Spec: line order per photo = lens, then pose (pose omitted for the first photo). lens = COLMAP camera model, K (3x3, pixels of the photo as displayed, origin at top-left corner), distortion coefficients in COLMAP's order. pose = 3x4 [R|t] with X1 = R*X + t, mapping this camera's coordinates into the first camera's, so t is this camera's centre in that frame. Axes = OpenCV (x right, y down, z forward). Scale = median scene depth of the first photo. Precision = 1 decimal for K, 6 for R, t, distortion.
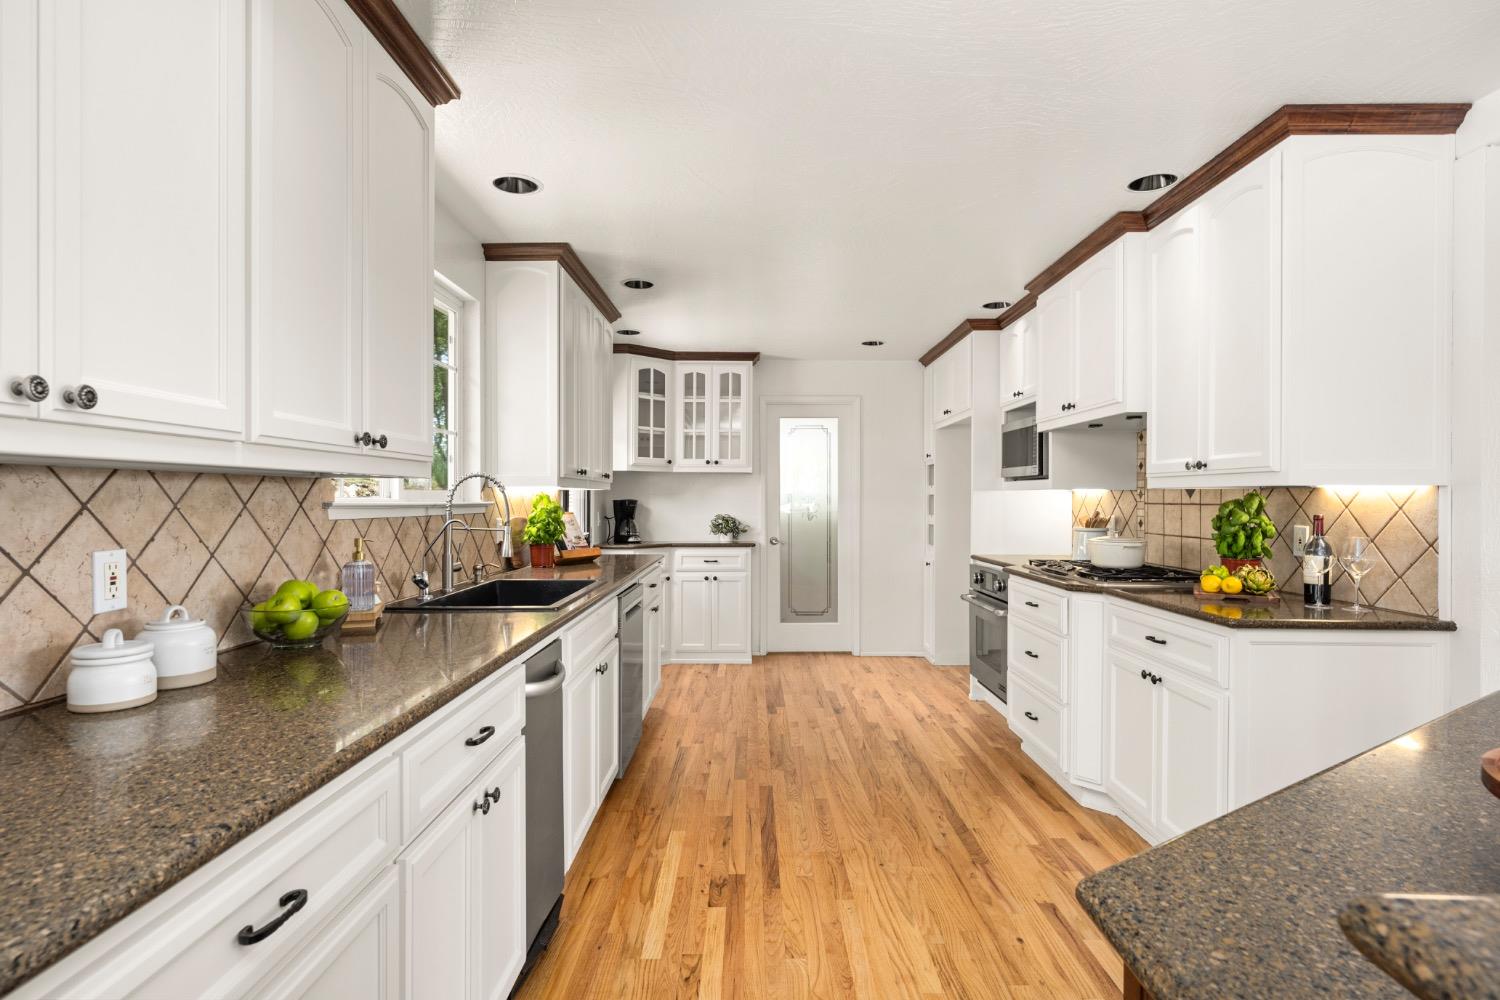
lens RADIAL K [[757.3, 0, 734.2], [0, 757.3, 501.8], [0, 0, 1]] dist [0.002401, 0.000508]
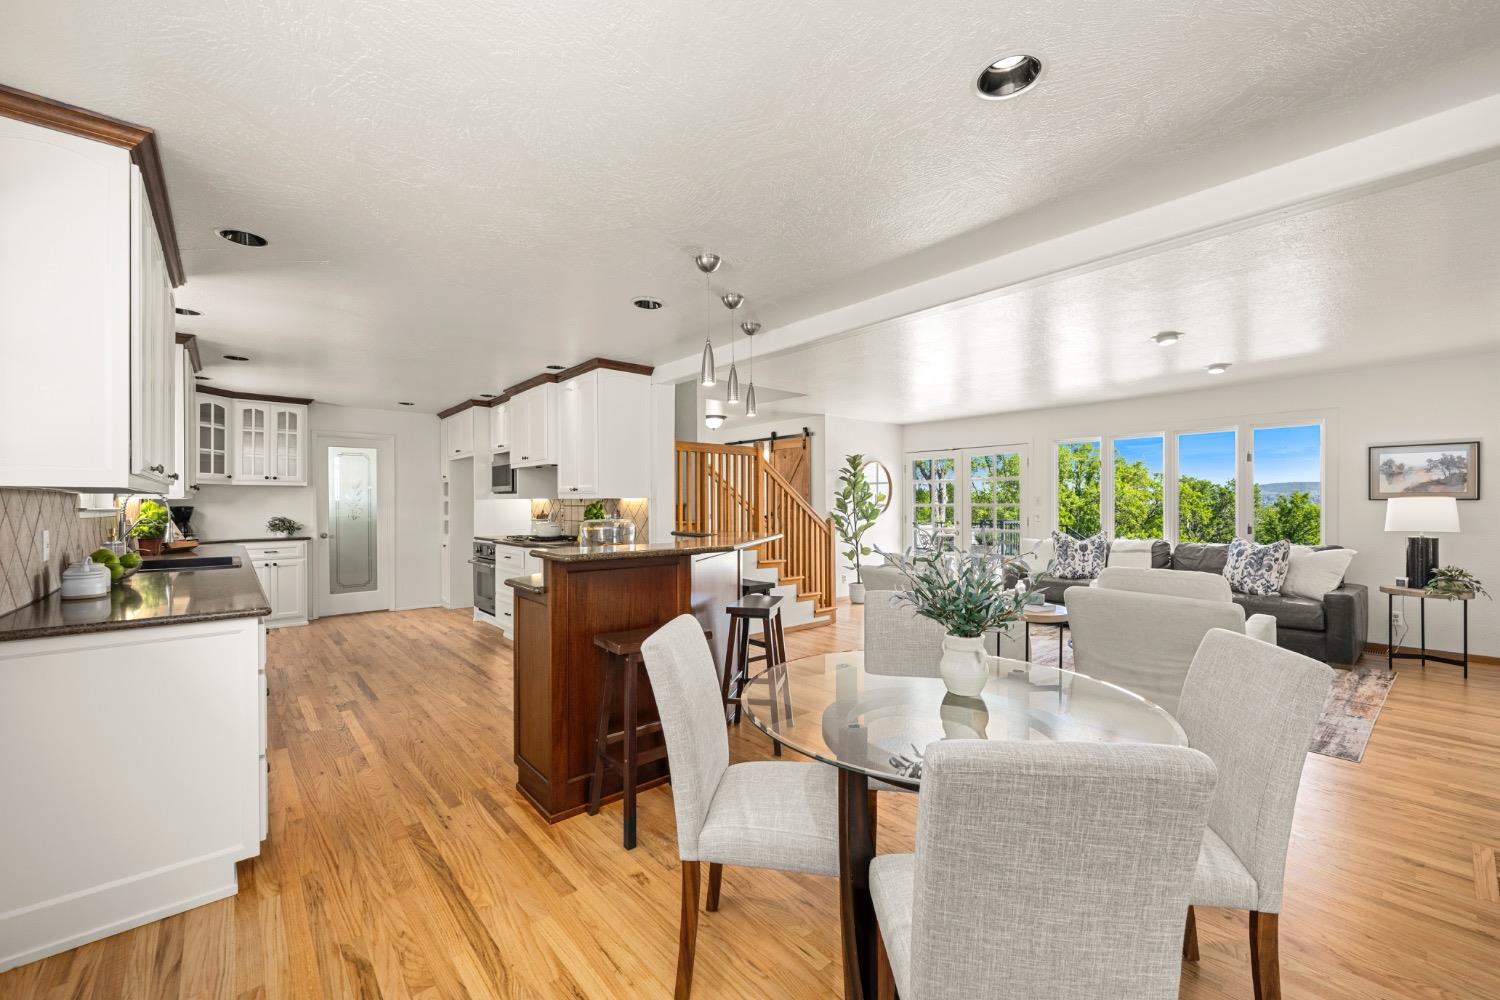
lens RADIAL K [[617.1, 0, 746.3], [0, 617.1, 507.5], [0, 0, 1]] dist [-0.001623, 0.000235]
pose [[0.747741, -0.008804, 0.663932, -0.129412], [0.007356, 0.999961, 0.004975, 0.001240], [-0.663950, 0.001164, 0.747776, -0.382851]]
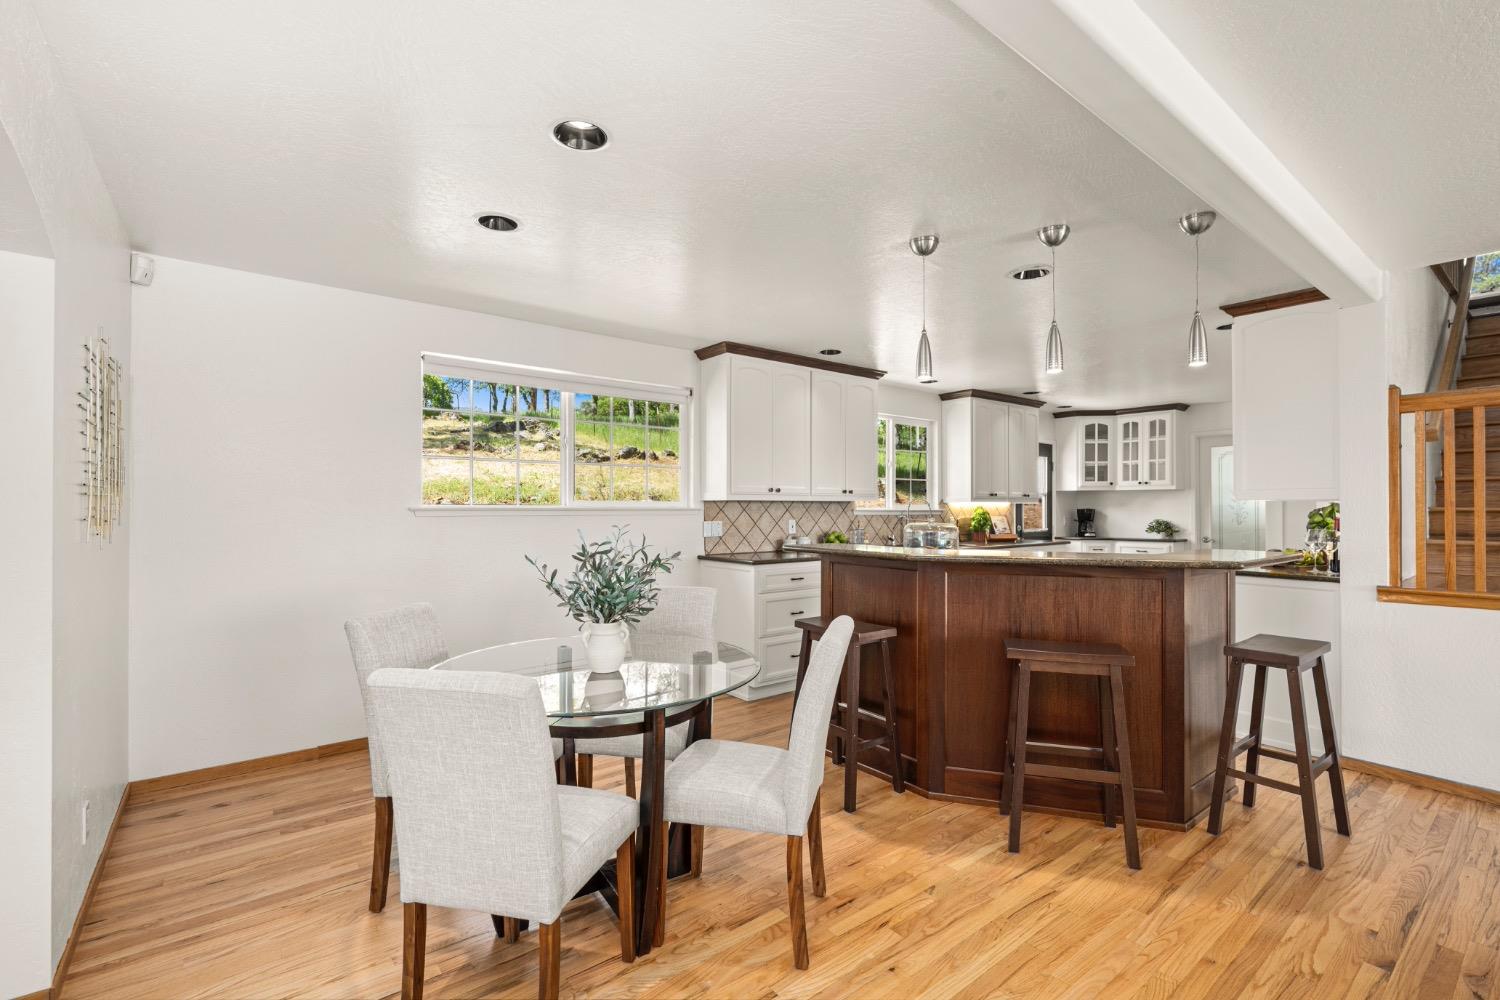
lens RADIAL K [[680.3, 0, 752.2], [0, 680.3, 503.8], [0, 0, 1]] dist [-0.000948, -0.000052]
pose [[0.636344, -0.003835, -0.771396, 0.519677], [-0.003655, 0.999961, -0.007987, 0.001073], [0.771397, 0.007902, 0.636305, -0.422773]]
